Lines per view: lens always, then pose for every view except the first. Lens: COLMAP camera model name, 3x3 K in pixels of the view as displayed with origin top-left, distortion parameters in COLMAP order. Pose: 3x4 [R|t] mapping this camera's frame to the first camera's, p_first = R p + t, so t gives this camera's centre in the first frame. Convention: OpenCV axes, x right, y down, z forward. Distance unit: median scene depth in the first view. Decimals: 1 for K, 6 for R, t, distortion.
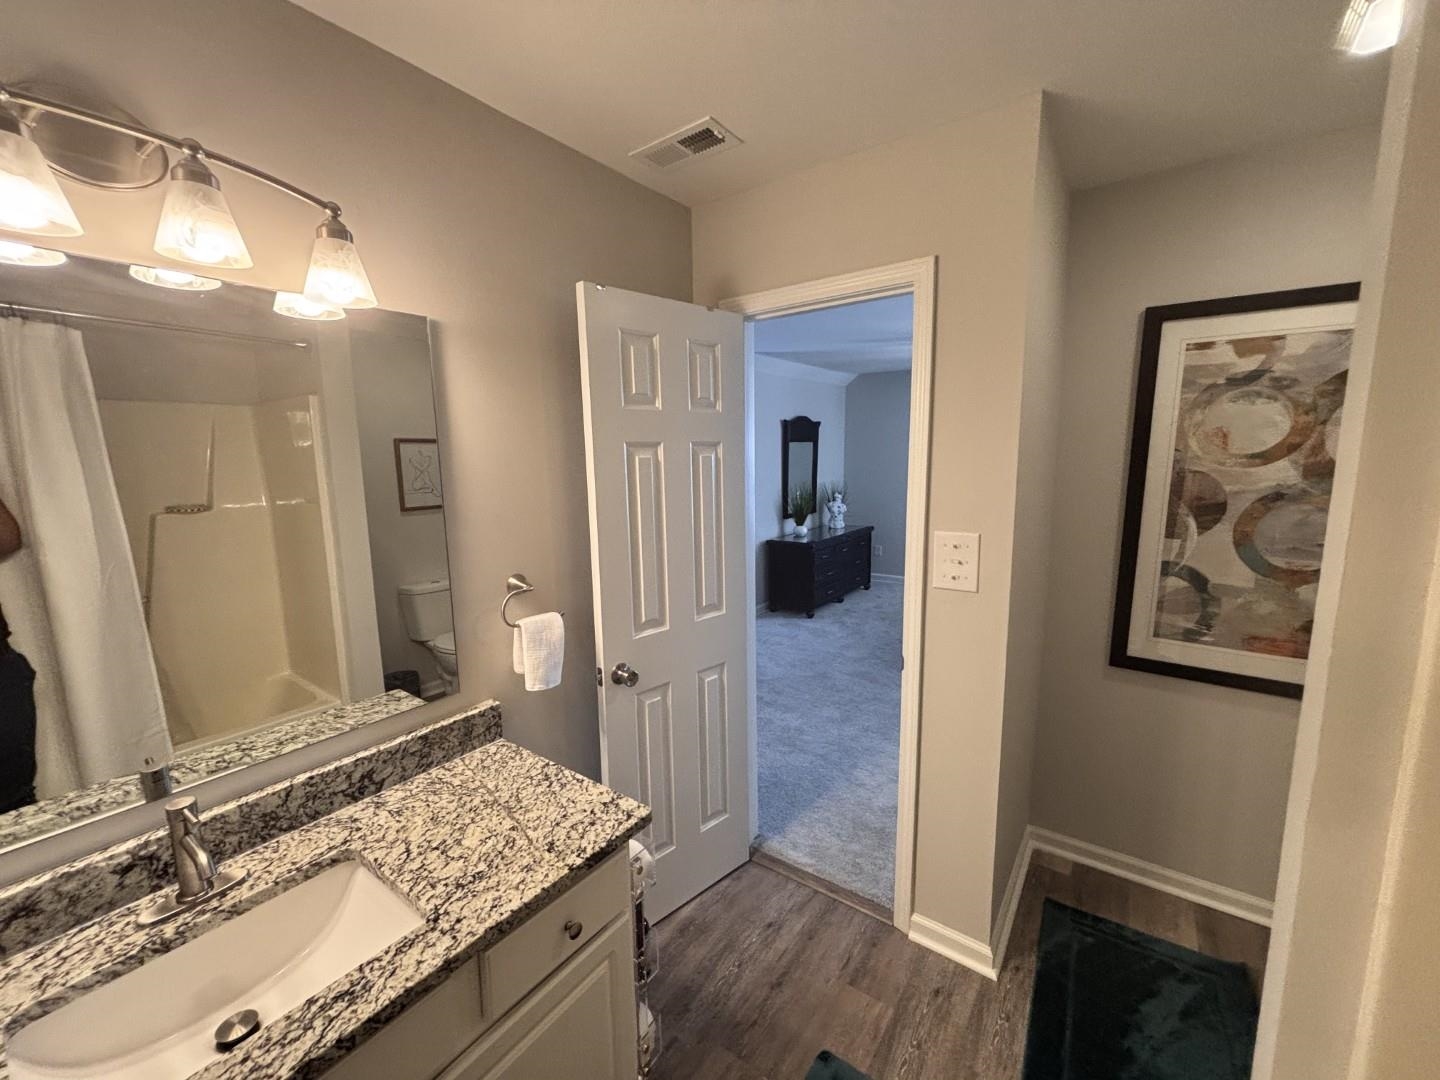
lens RADIAL K [[577.0, 0, 720.3], [0, 577.0, 541.0], [0, 0, 1]] dist [-0.001092, -0.000432]
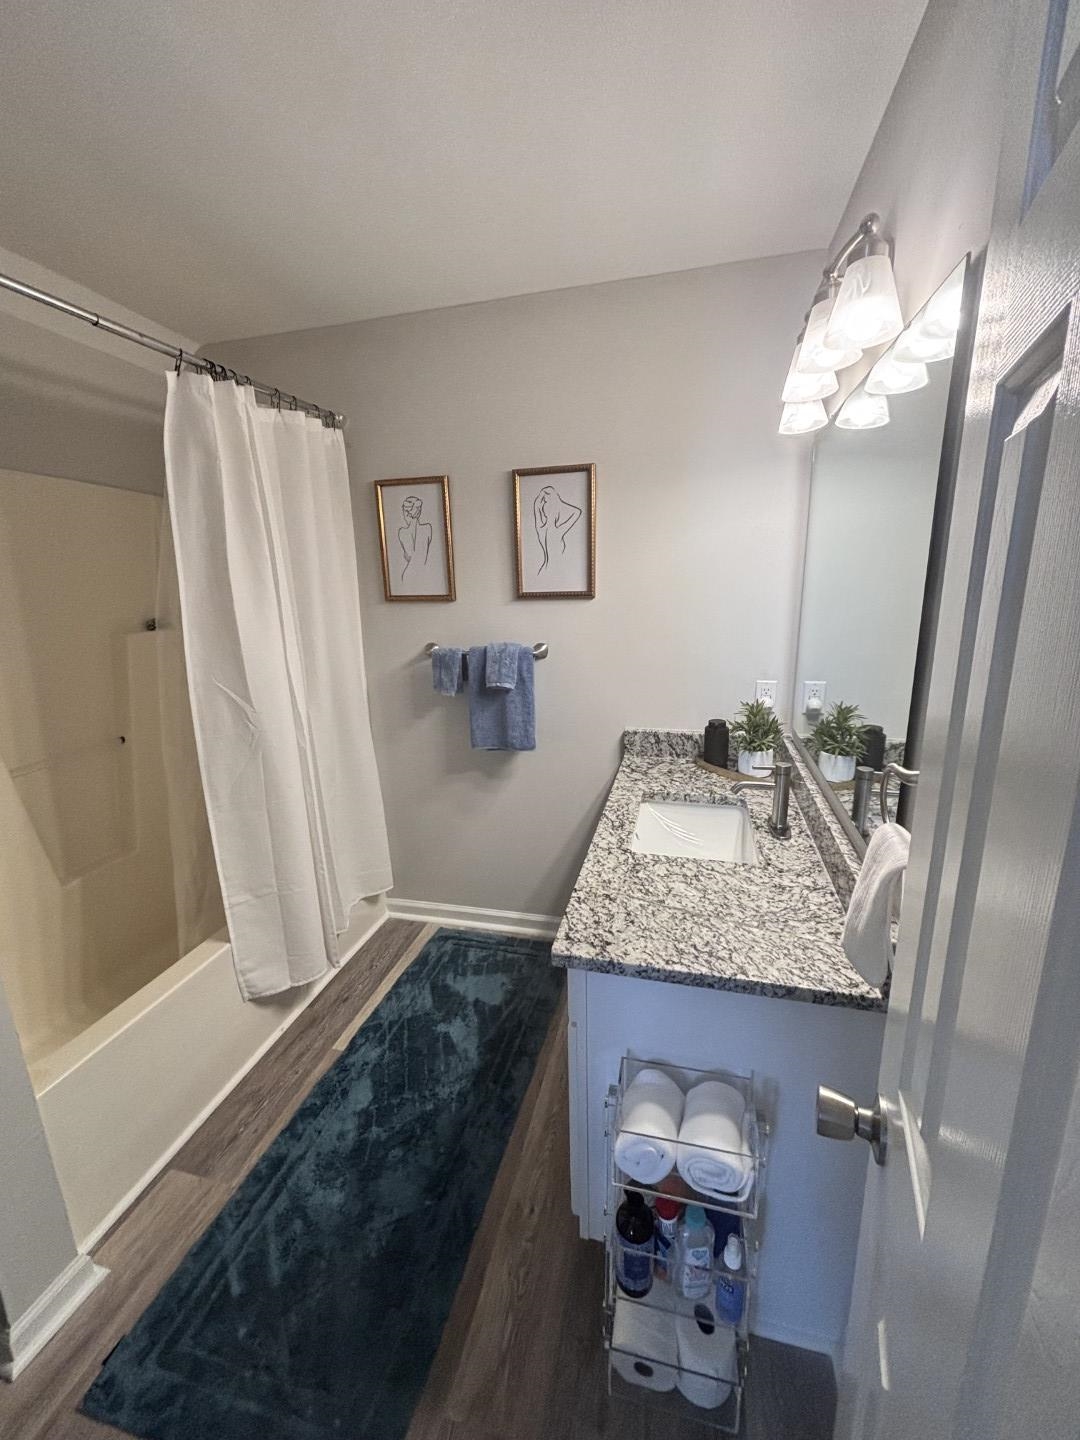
lens RADIAL K [[577.0, 0, 539.3], [0, 577.0, 715.4], [0, 0, 1]] dist [-0.001092, -0.000432]
pose [[-0.927165, 0.123163, -0.353829, 0.109688], [-0.021063, 0.925792, 0.377447, -0.127868], [0.374060, 0.357408, -0.855768, 1.085451]]
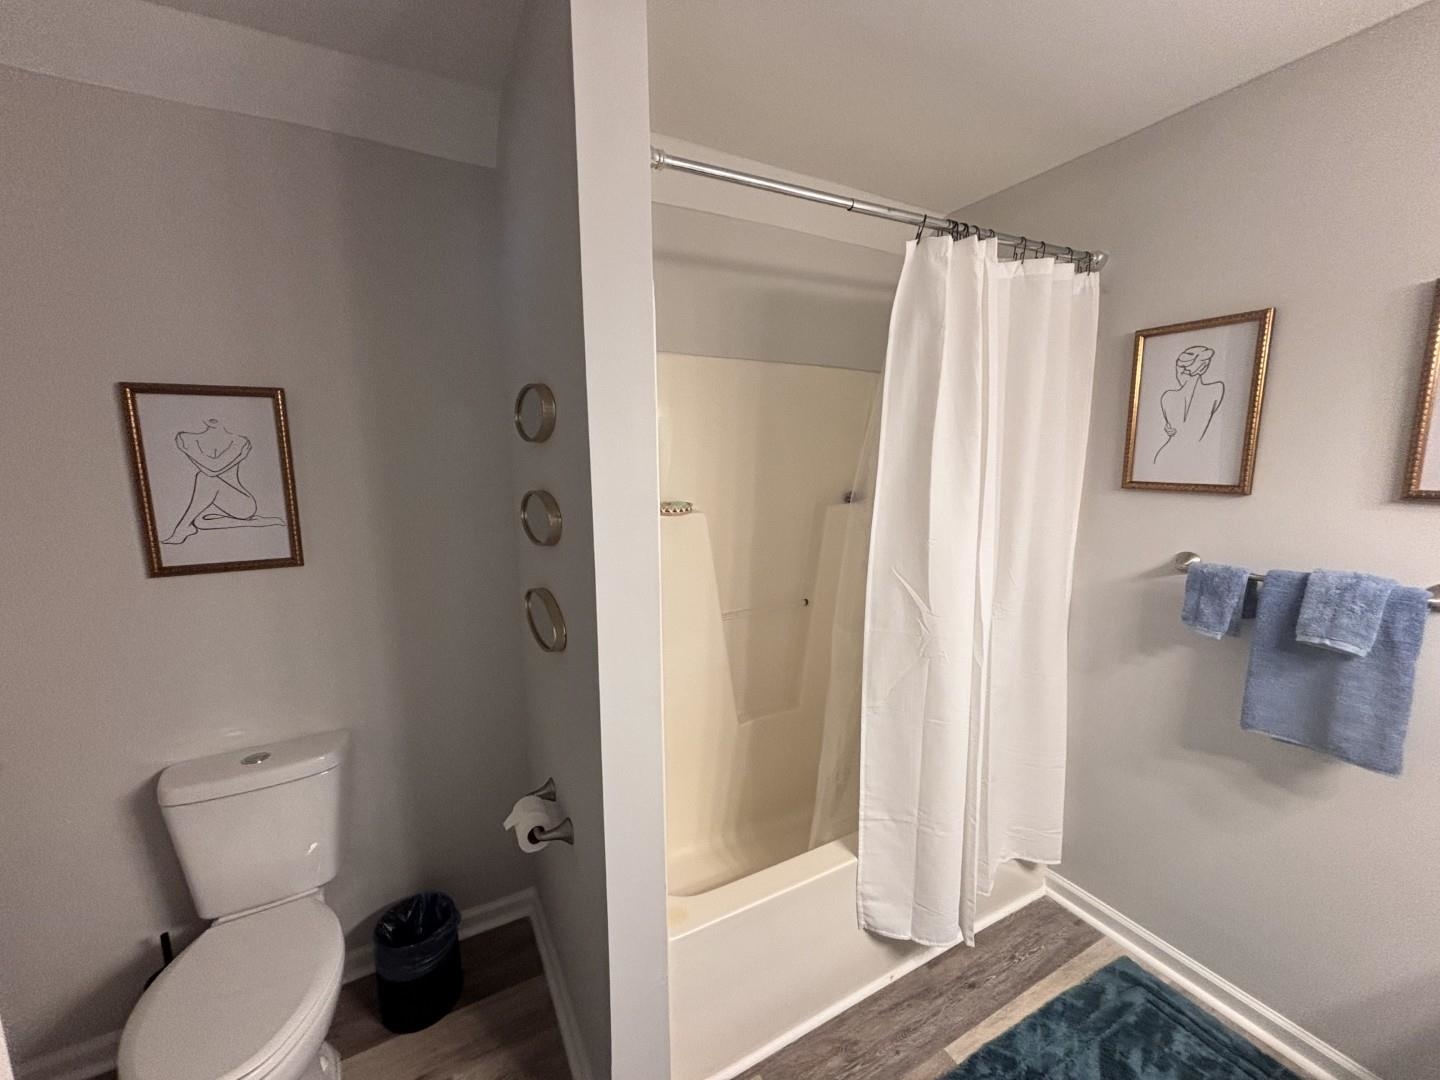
lens RADIAL K [[577.0, 0, 714.1], [0, 577.0, 535.9], [0, 0, 1]] dist [-0.001092, -0.000432]
pose [[-0.900954, -0.040543, 0.432017, 0.128363], [0.090087, 0.956454, 0.277634, -0.123902], [-0.424460, 0.289055, -0.858068, 0.942447]]
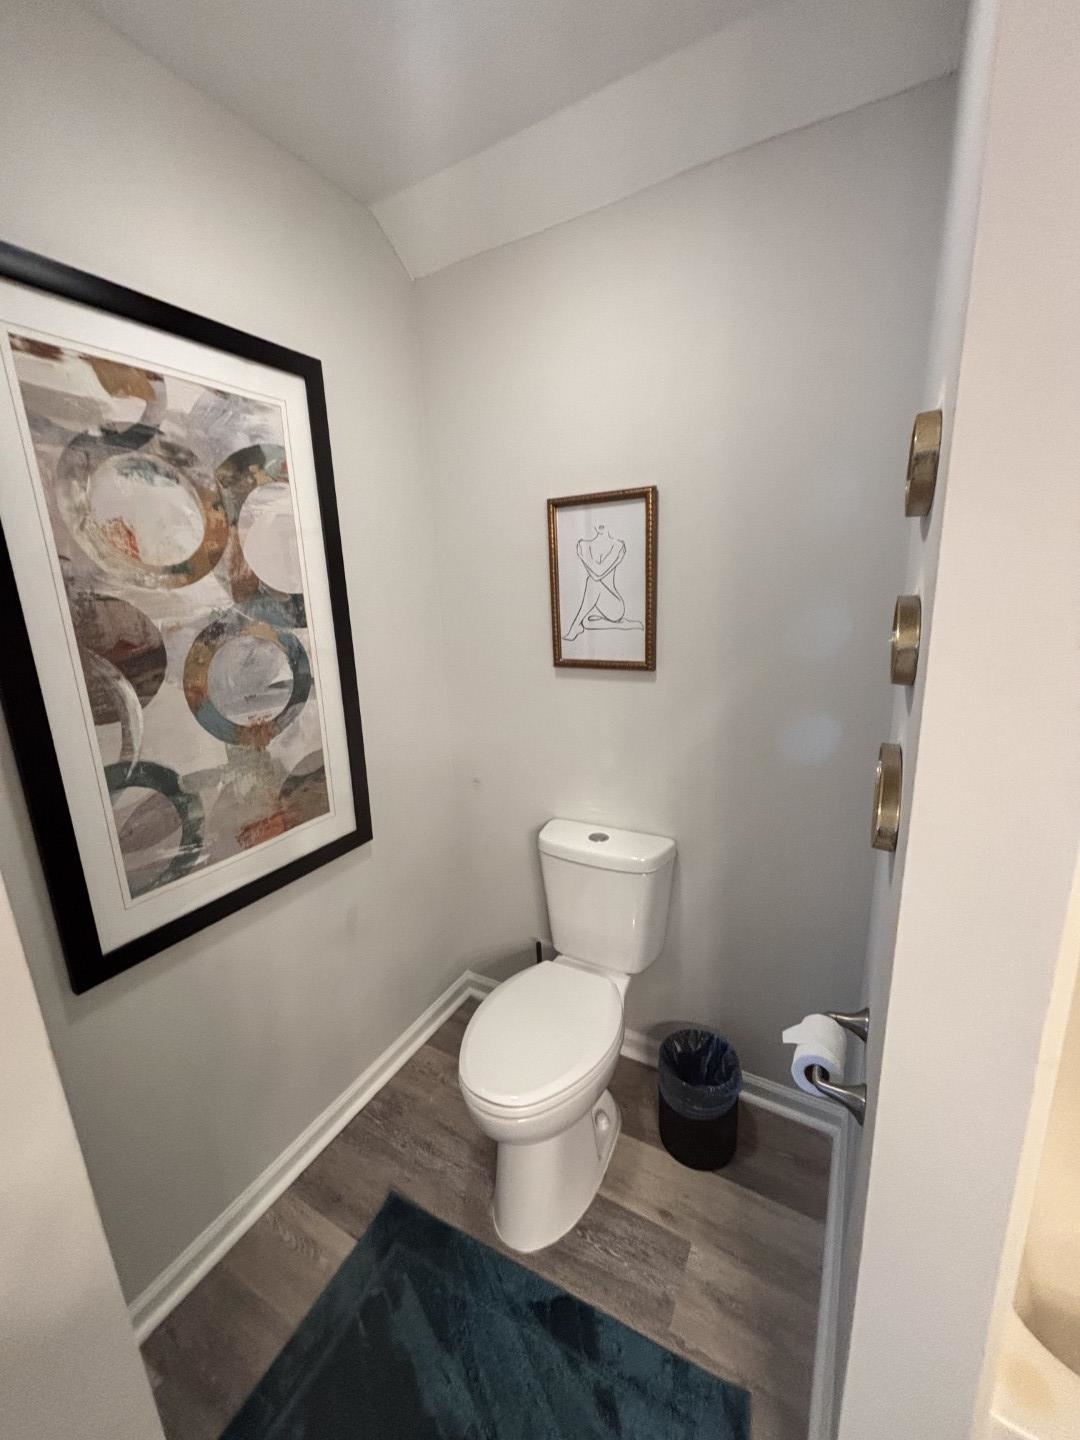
lens RADIAL K [[577.0, 0, 532.5], [0, 577.0, 718.5], [0, 0, 1]] dist [-0.001092, -0.000432]
pose [[-0.107955, -0.211238, 0.971455, 0.228930], [0.201745, 0.952179, 0.229466, -0.057636], [-0.973471, 0.220758, -0.060176, 0.695253]]
